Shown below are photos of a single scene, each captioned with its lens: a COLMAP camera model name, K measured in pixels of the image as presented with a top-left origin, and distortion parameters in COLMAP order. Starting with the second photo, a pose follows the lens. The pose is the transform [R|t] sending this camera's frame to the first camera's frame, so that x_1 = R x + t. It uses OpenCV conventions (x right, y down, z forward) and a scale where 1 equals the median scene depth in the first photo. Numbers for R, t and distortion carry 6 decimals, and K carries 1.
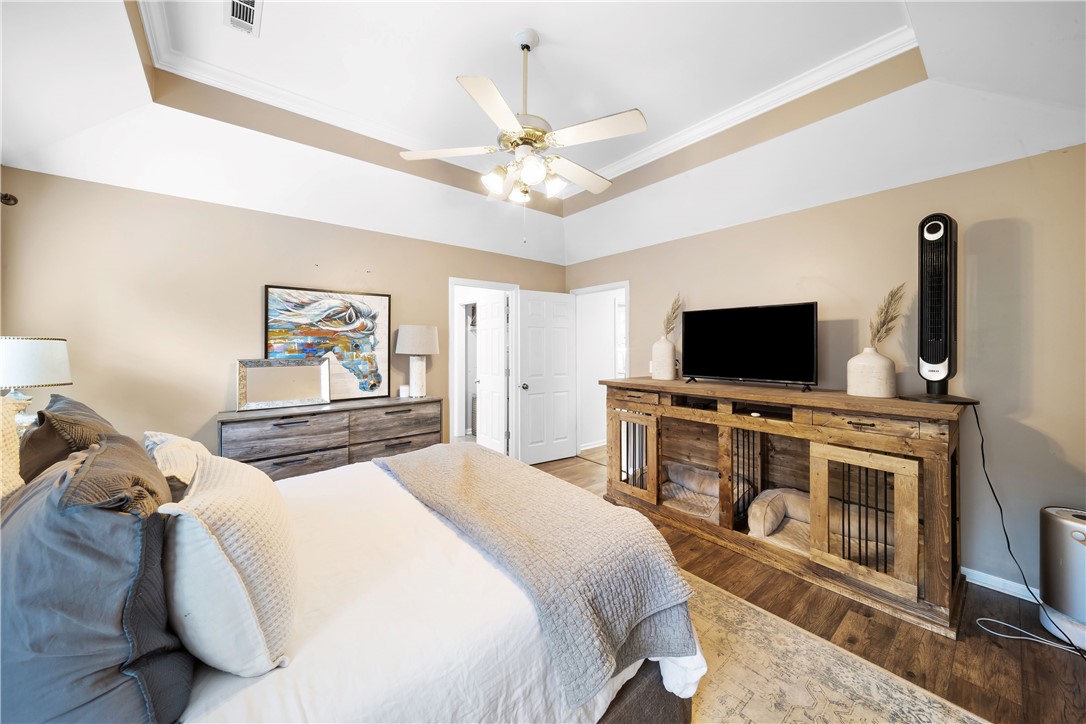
lens RADIAL K [[384.9, 0, 543.4], [0, 384.9, 345.4], [0, 0, 1]] dist [0.000075, 0.000000]
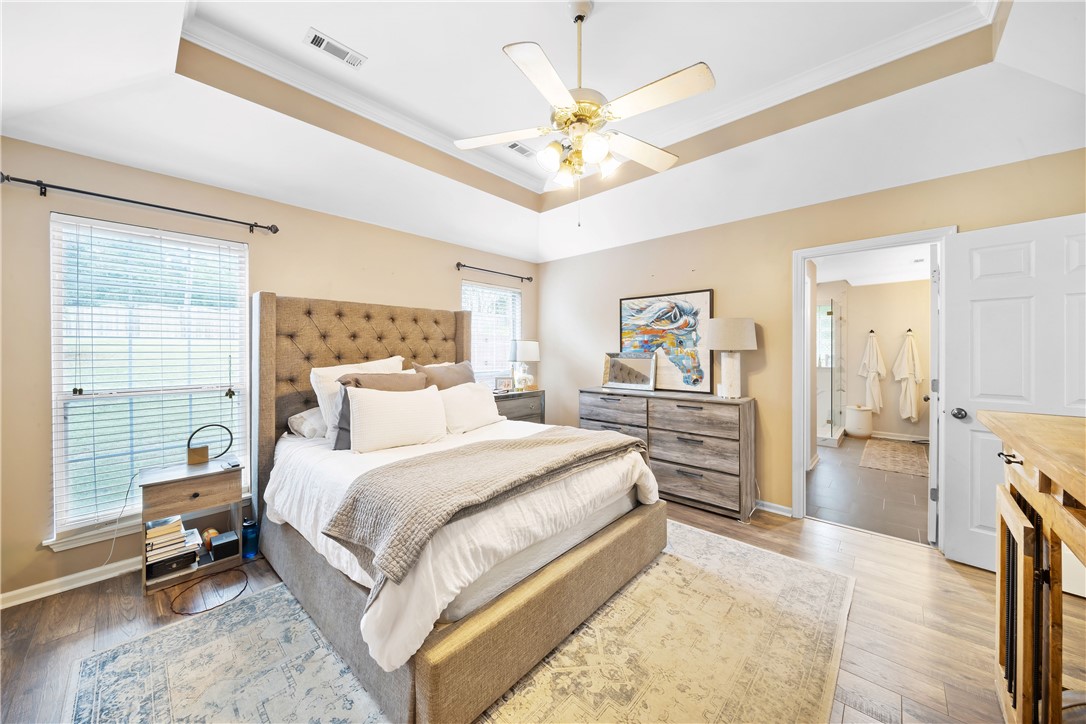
lens RADIAL K [[384.9, 0, 542.6], [0, 384.9, 354.4], [0, 0, 1]] dist [0.000075, 0.000000]
pose [[0.134727, 0.010598, -0.990826, 0.546975], [0.001375, 0.999940, 0.010883, 0.024009], [0.990882, -0.002829, 0.134705, 0.482130]]
